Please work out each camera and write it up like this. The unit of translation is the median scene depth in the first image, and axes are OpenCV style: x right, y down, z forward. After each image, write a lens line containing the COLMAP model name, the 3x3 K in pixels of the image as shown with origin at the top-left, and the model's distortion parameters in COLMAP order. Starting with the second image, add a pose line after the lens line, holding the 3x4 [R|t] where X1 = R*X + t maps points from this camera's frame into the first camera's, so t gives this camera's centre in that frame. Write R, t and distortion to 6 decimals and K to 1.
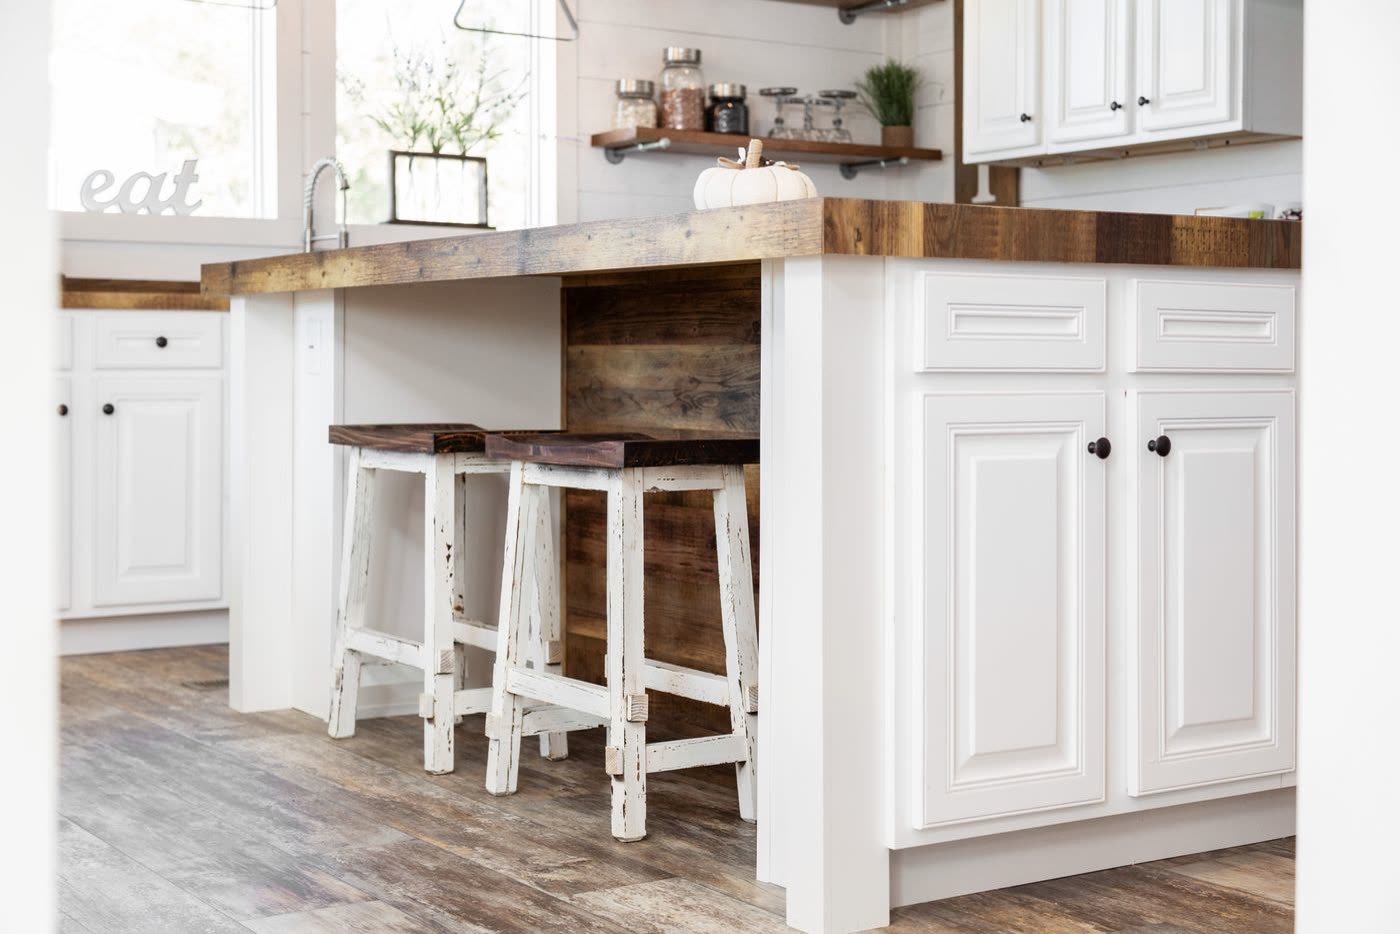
lens RADIAL K [[2091.2, 0, 703.6], [0, 2091.2, 389.0], [0, 0, 1]] dist [0.018138, 0.049350]
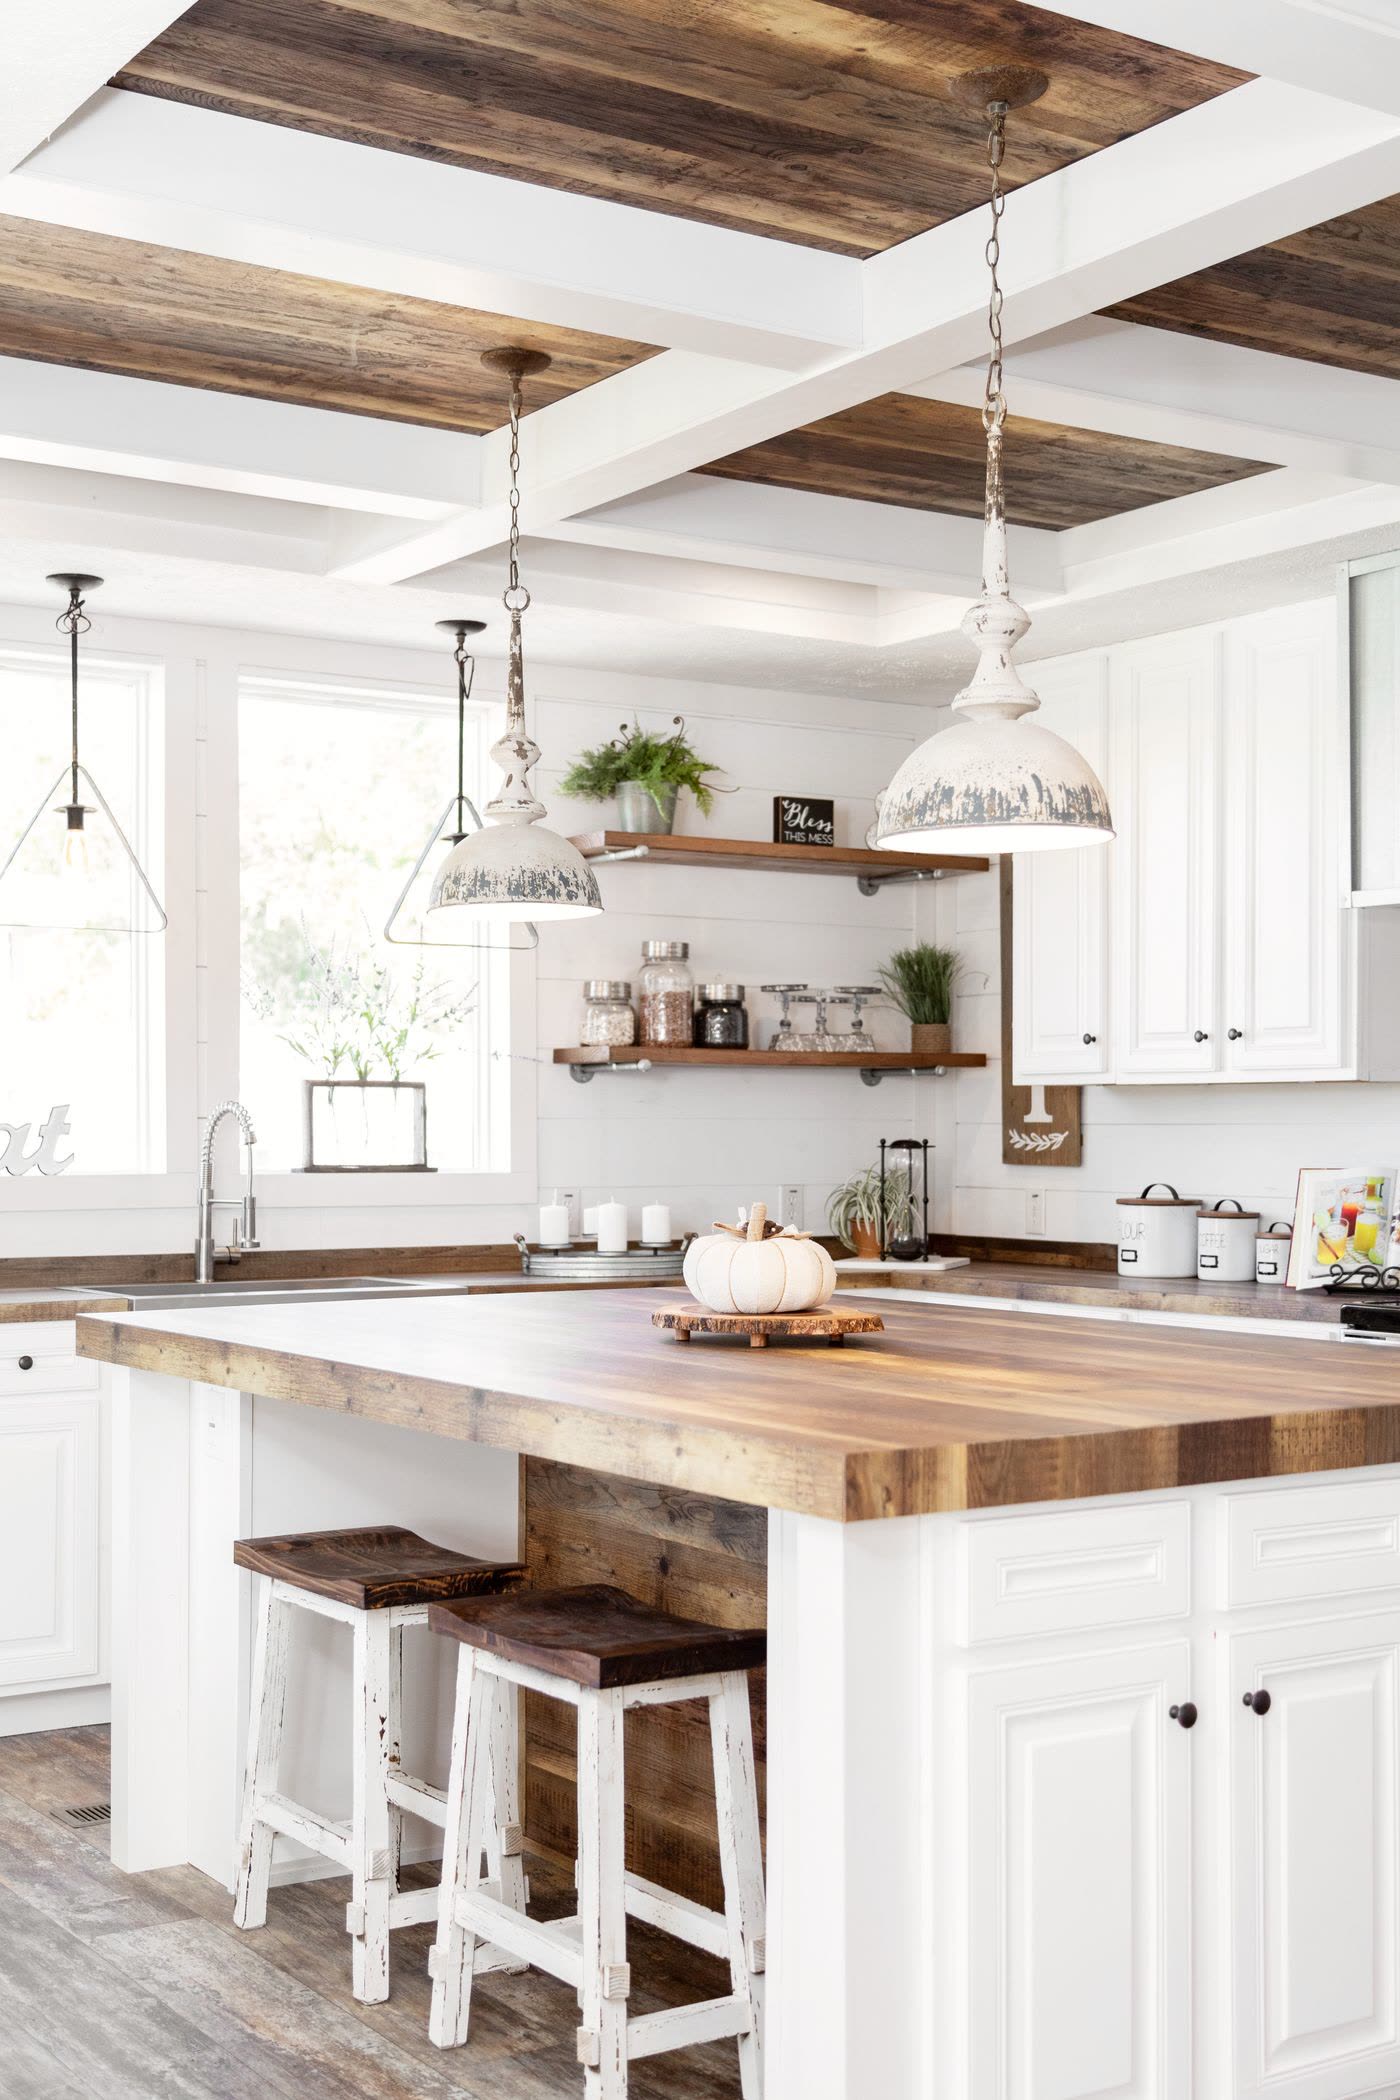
lens RADIAL K [[2599.2, 0, 690.4], [0, 2599.2, 1140.6], [0, 0, 1]] dist [0.029811, -0.030204]
pose [[0.999998, -0.001969, 0.000541, -0.002149], [0.001971, 0.999988, -0.004391, -0.130237], [-0.000533, 0.004392, 0.999990, -0.011224]]
